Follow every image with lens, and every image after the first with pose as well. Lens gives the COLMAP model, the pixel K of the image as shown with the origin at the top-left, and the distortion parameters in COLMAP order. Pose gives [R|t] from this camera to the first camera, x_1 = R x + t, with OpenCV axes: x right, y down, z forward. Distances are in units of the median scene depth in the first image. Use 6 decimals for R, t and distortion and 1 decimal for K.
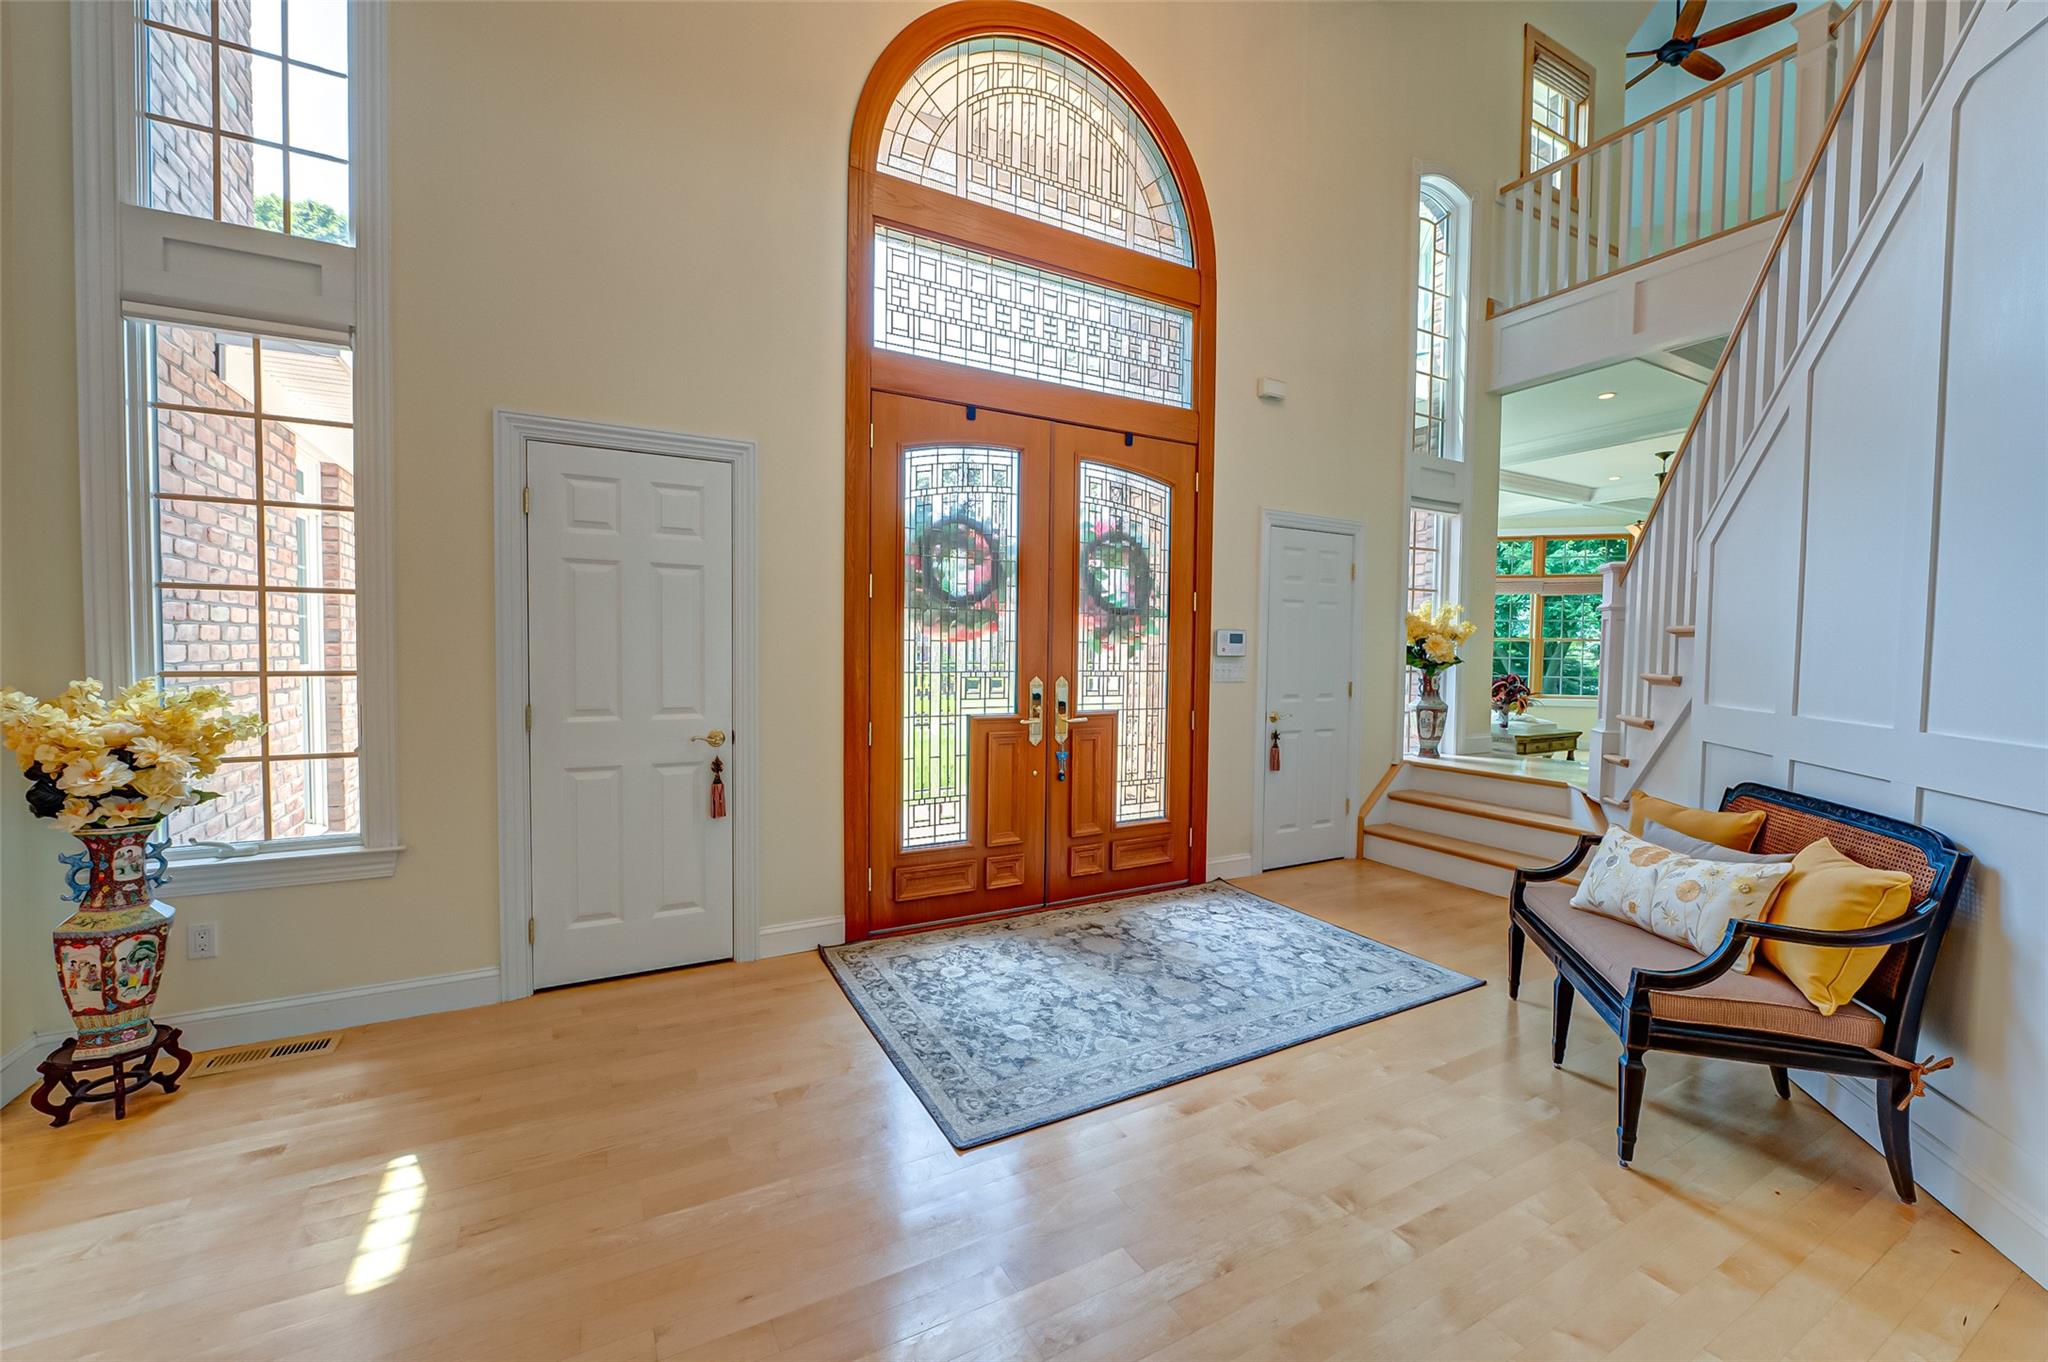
lens RADIAL K [[803.4, 0, 1032.7], [0, 803.4, 677.6], [0, 0, 1]] dist [-0.011746, -0.000284]
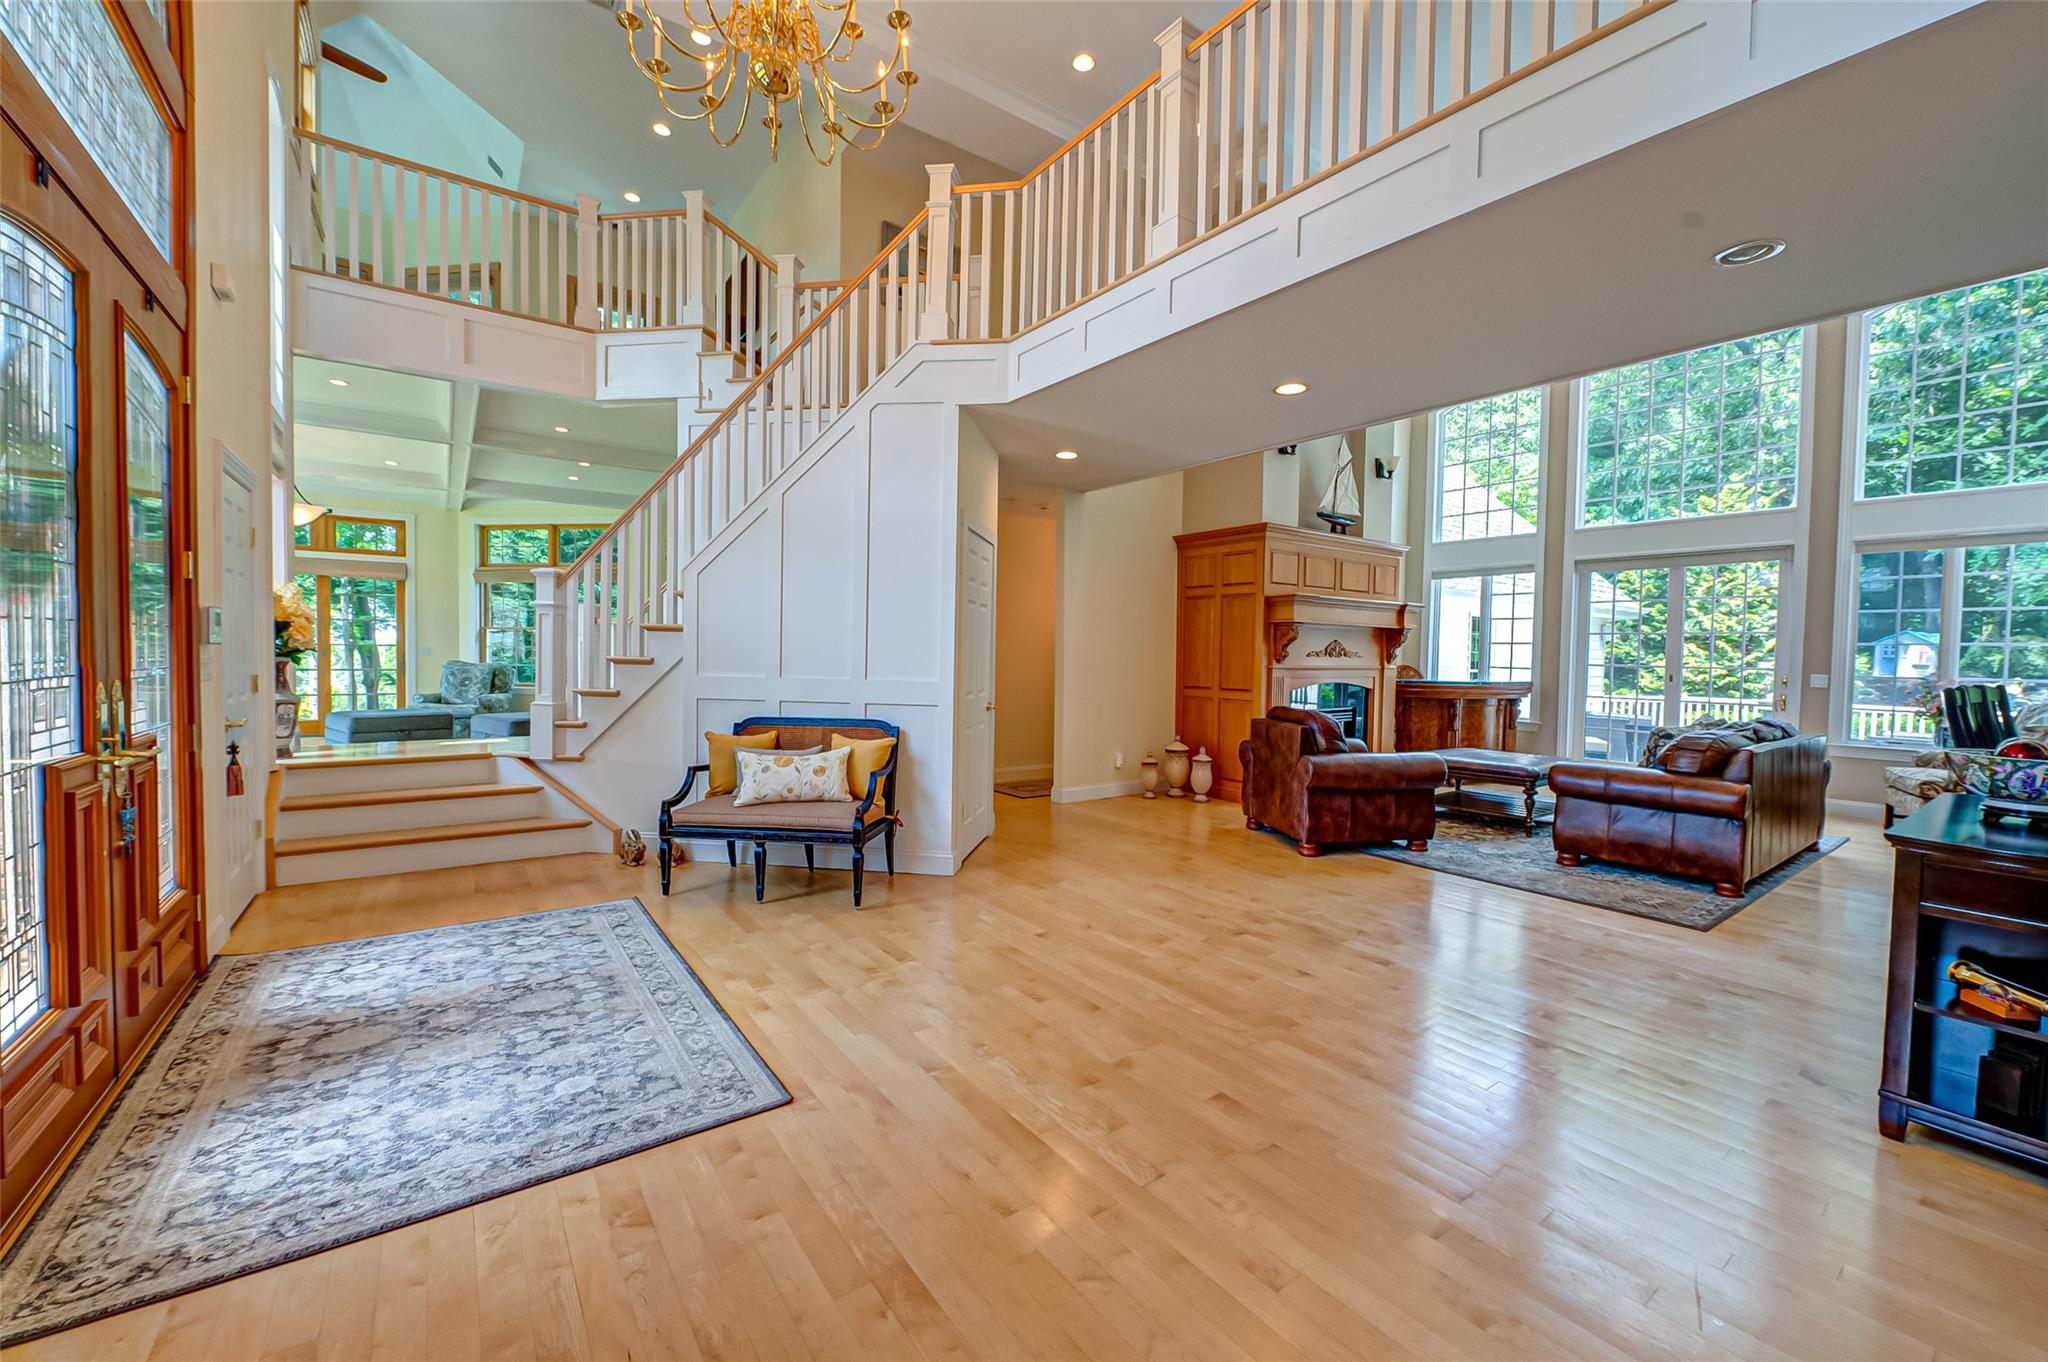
lens RADIAL K [[803.4, 0, 1032.7], [0, 803.4, 677.6], [0, 0, 1]] dist [-0.011746, -0.000284]
pose [[-0.132600, -0.046074, 0.990098, -0.704684], [0.017520, 0.998654, 0.048818, -0.023850], [-0.991015, 0.023820, -0.131614, 0.470290]]
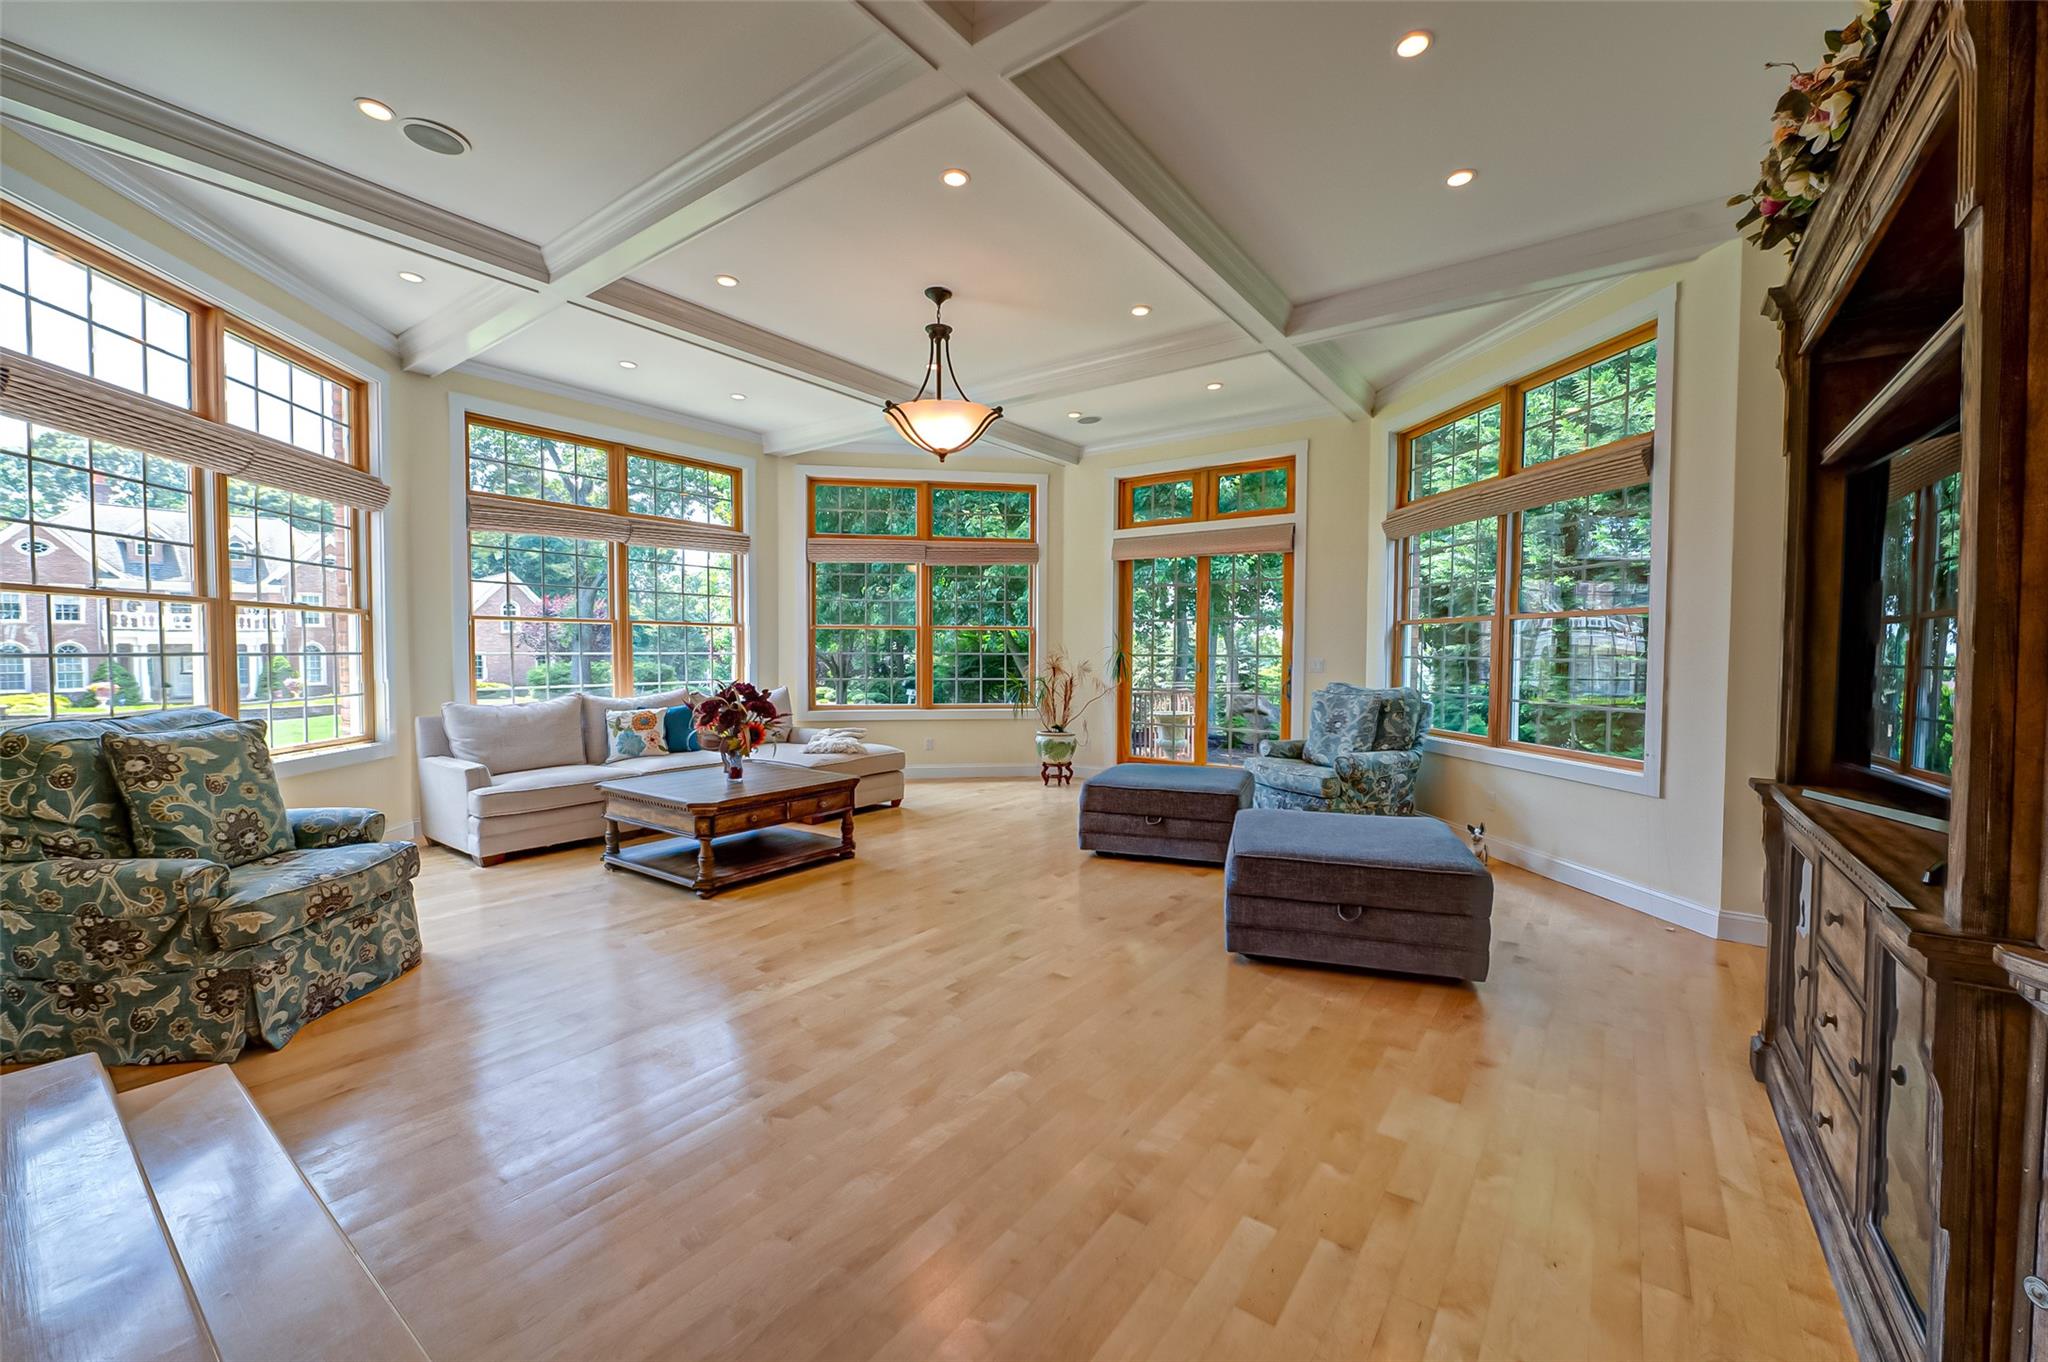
lens RADIAL K [[803.4, 0, 1032.7], [0, 803.4, 677.6], [0, 0, 1]] dist [-0.011746, -0.000284]
pose [[0.905451, -0.024960, 0.423716, 1.299152], [0.026653, 0.999643, 0.001932, -0.009924], [-0.423613, 0.009544, 0.905793, 0.993409]]
